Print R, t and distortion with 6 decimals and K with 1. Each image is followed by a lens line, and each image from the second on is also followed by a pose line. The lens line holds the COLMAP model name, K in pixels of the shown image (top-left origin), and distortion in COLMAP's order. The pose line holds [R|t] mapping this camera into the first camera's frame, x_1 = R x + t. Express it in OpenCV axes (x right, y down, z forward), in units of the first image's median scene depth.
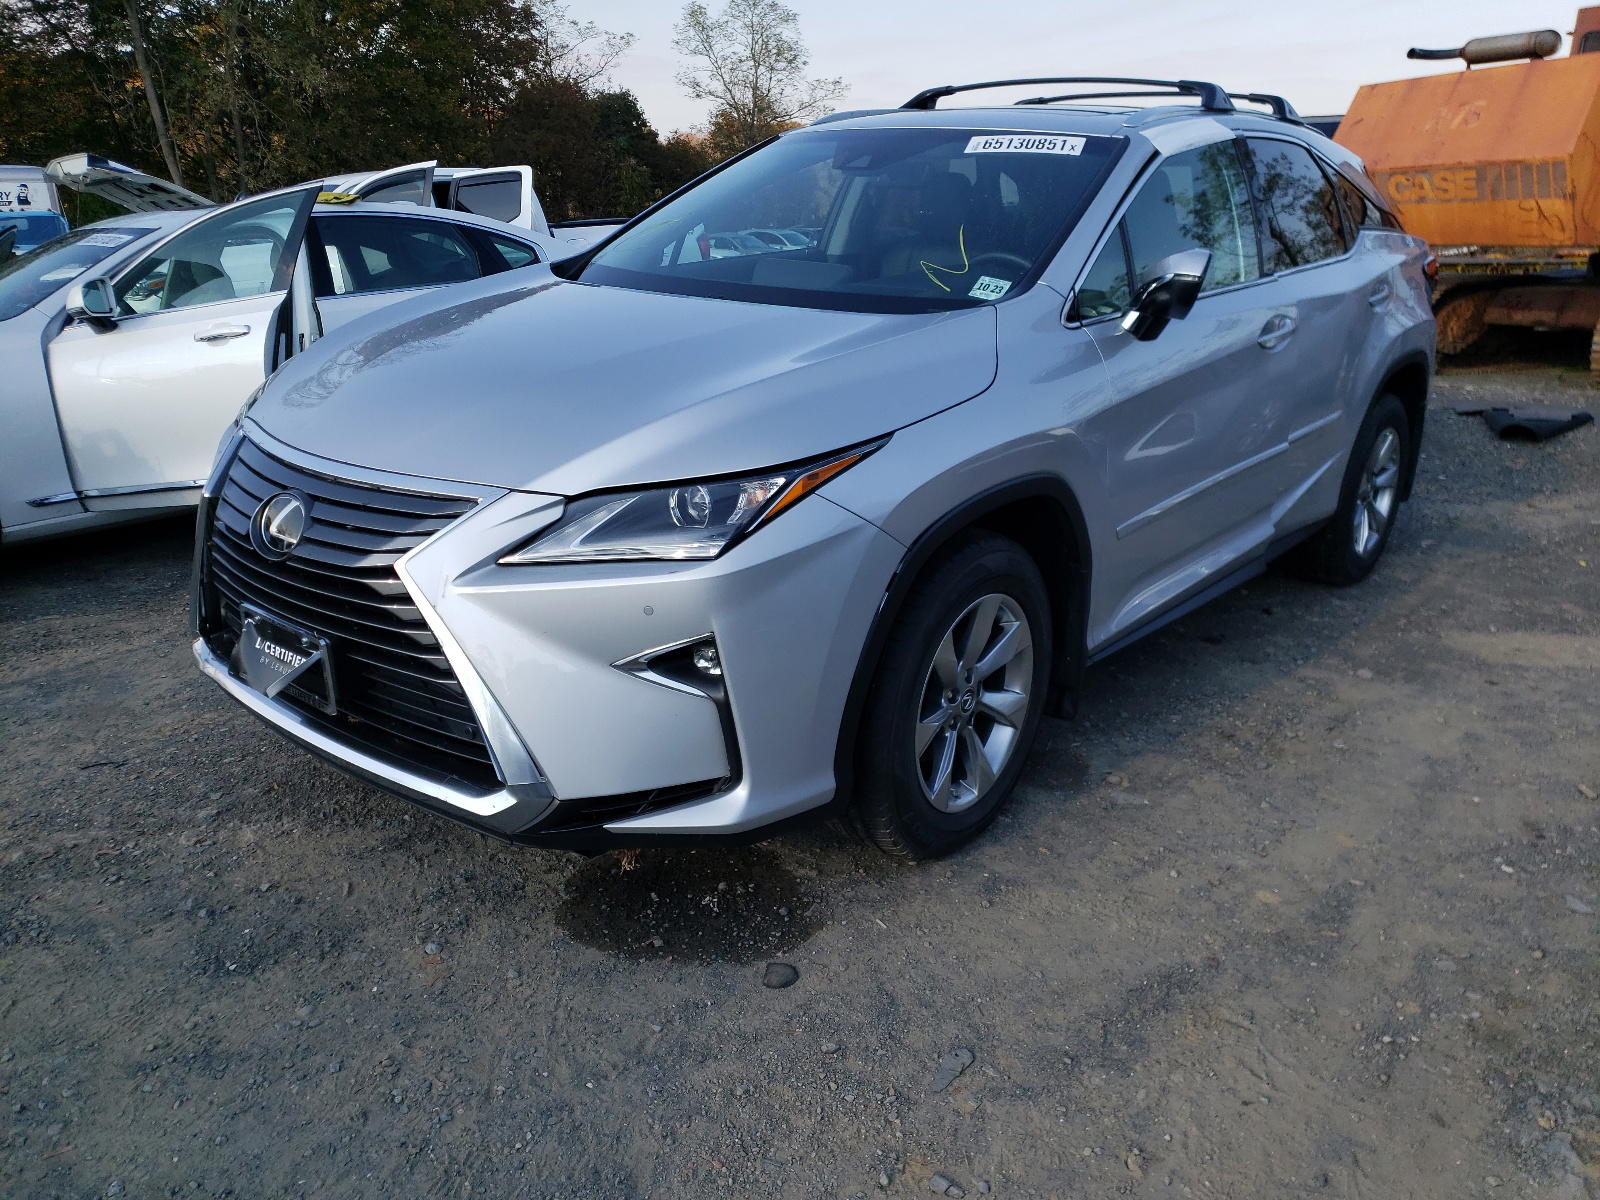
lens RADIAL K [[1222.2, 0, 800.0], [0, 1222.2, 600.0], [0, 0, 1]] dist [0.005245, 0.000089]
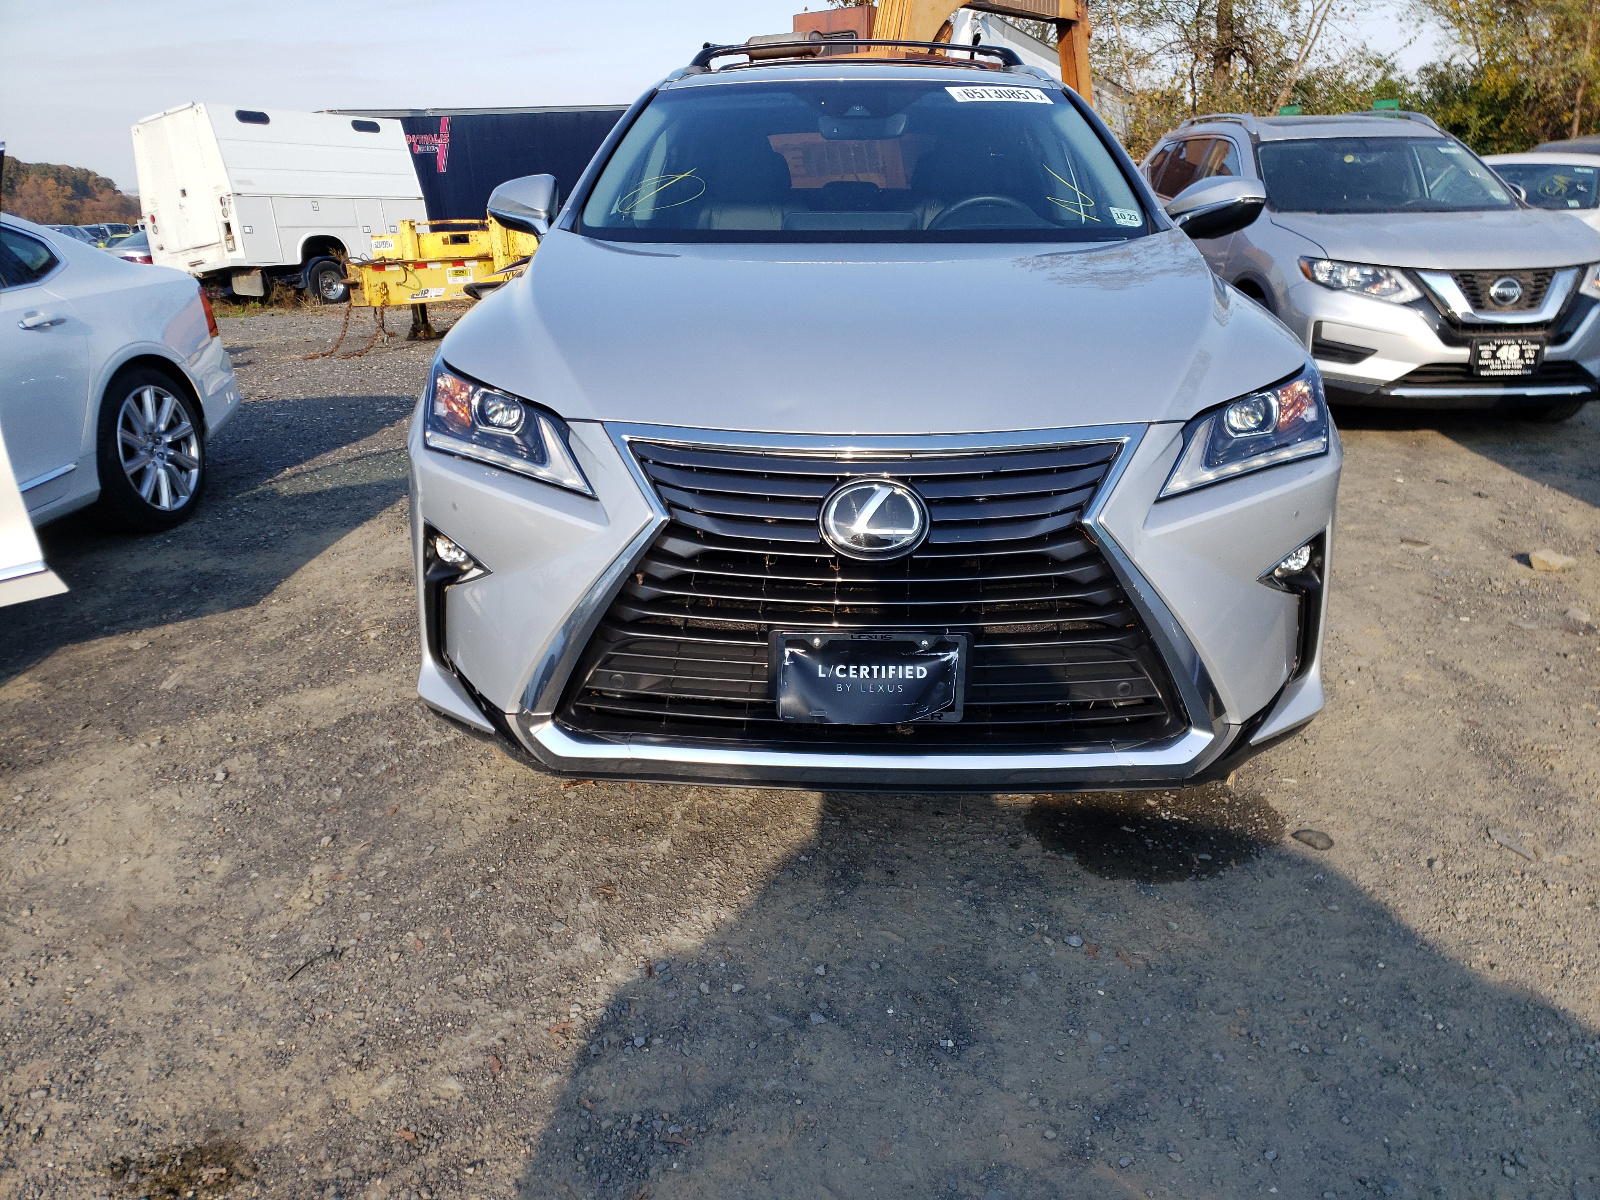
lens RADIAL K [[1222.2, 0, 800.0], [0, 1222.2, 600.0], [0, 0, 1]] dist [0.005245, 0.000089]
pose [[0.791965, -0.214230, 0.571749, -0.947060], [0.212380, 0.974605, 0.070996, -0.075100], [-0.572439, 0.065202, 0.817351, 0.353575]]
